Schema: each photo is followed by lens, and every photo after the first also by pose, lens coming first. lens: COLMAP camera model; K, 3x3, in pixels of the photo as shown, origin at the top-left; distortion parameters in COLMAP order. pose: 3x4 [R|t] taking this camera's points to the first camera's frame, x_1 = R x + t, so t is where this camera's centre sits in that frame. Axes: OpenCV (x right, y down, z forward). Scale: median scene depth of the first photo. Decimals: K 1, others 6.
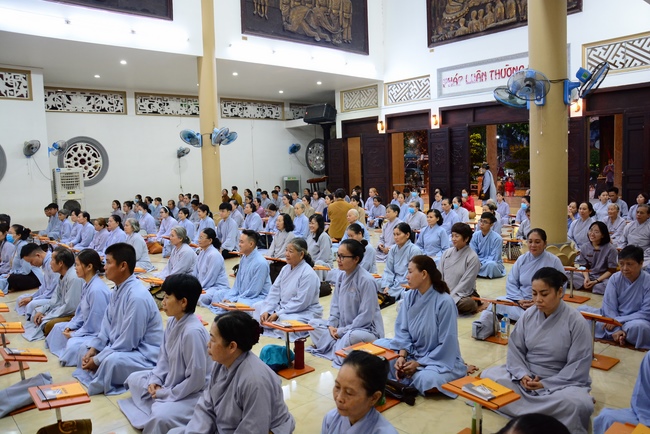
lens RADIAL K [[510.2, 0, 331.1], [0, 510.2, 219.1], [0, 0, 1]] dist [-0.149734, 0.127057]
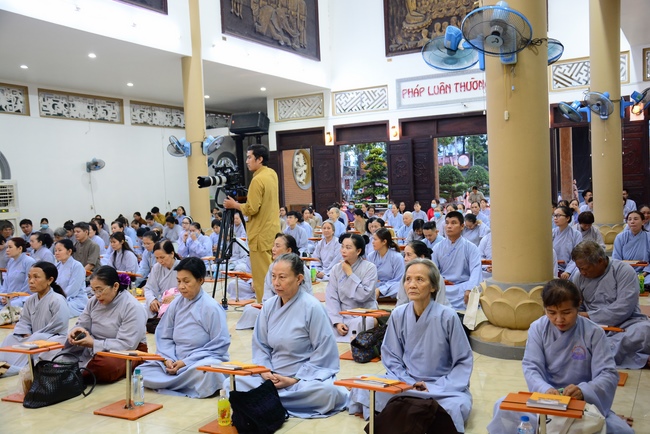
lens RADIAL K [[674.1, 0, 325.0], [0, 674.1, 217.0], [0, 0, 1]] dist [-0.026401, 0.244048]
pose [[0.945261, -0.024259, 0.325412, -0.348300], [0.046464, 0.997078, -0.060640, 0.040921], [-0.322990, 0.072441, 0.943626, -0.173367]]
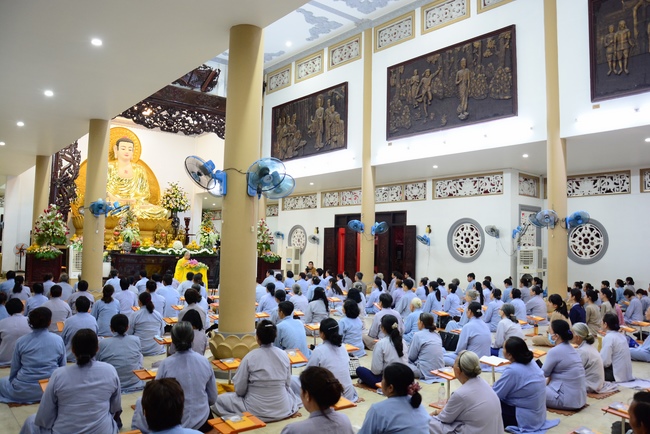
lens RADIAL K [[510.2, 0, 331.1], [0, 510.2, 219.1], [0, 0, 1]] dist [-0.149734, 0.127057]
pose [[-0.030847, -0.031639, -0.999023, 0.604015], [-0.118455, 0.992571, -0.027777, -0.070933], [0.992480, 0.117483, -0.034366, 0.499536]]
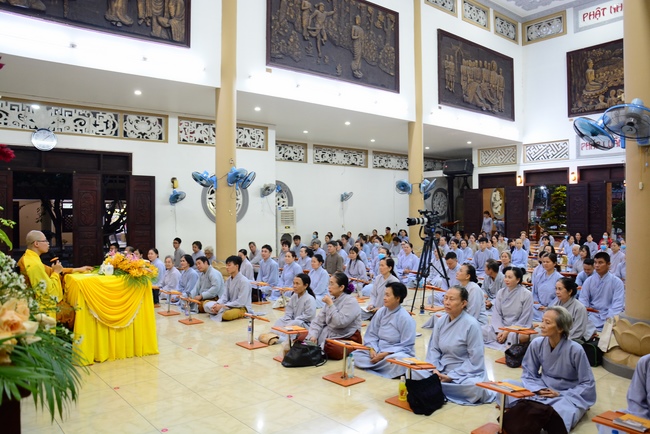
lens RADIAL K [[510.2, 0, 331.1], [0, 510.2, 219.1], [0, 0, 1]] dist [-0.149734, 0.127057]
pose [[0.999121, 0.026141, -0.032771, -0.337220], [-0.028942, 0.995686, -0.088157, 0.028501], [0.030325, 0.089028, 0.995567, -0.199938]]
